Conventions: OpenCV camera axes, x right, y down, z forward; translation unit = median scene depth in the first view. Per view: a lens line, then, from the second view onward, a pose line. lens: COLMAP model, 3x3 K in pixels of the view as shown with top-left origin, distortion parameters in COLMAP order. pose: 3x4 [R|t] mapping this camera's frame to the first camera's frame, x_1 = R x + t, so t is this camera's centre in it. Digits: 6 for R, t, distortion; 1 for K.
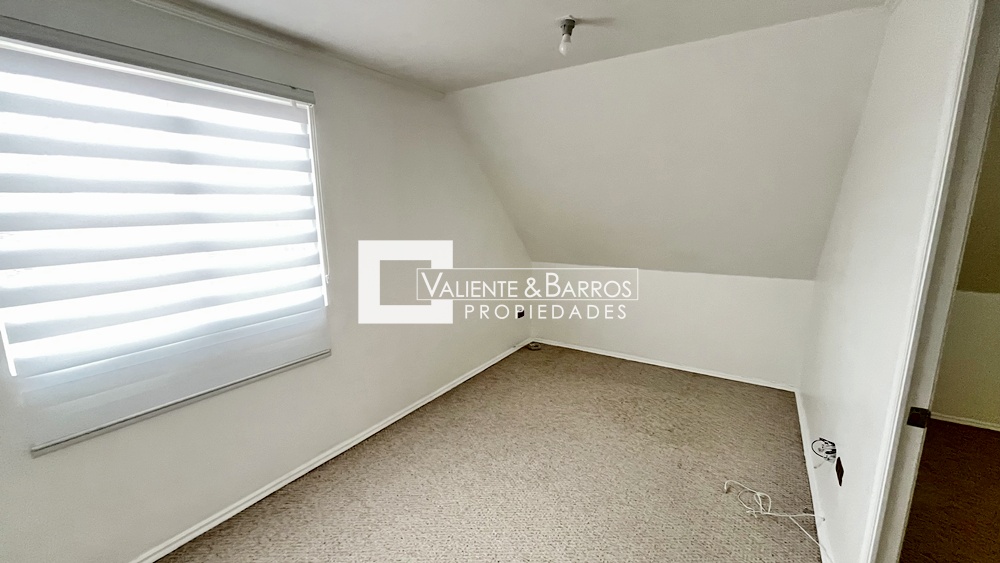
lens RADIAL K [[401.3, 0, 500.0], [0, 401.3, 279.0], [0, 0, 1]] dist [-0.000005, -0.000298]
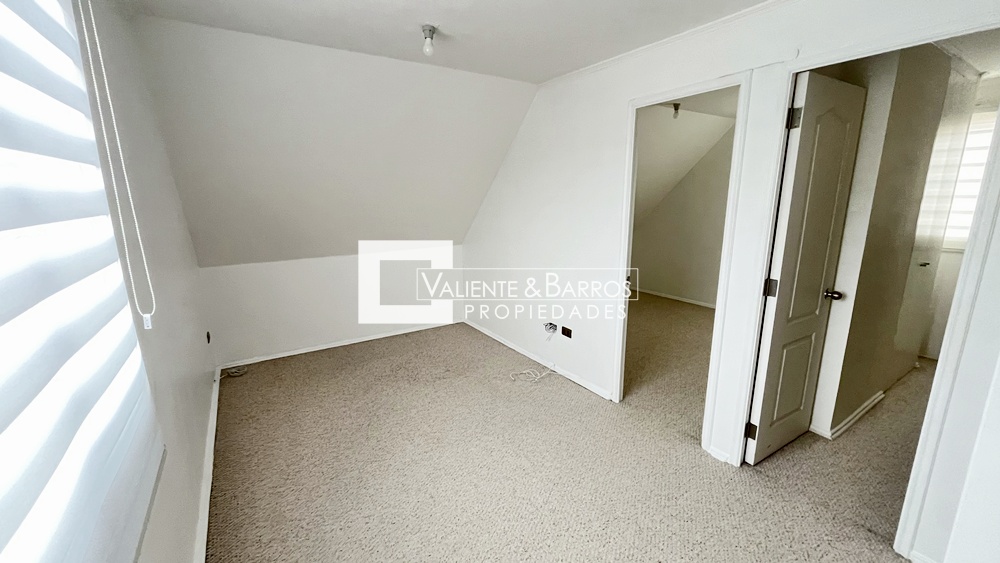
lens RADIAL K [[401.3, 0, 501.4], [0, 401.3, 283.0], [0, 0, 1]] dist [-0.000005, -0.000298]
pose [[0.409847, -0.192592, 0.891591, -0.444326], [0.162776, 0.977209, 0.136261, -0.031708], [-0.897513, 0.089283, 0.431855, 0.201232]]
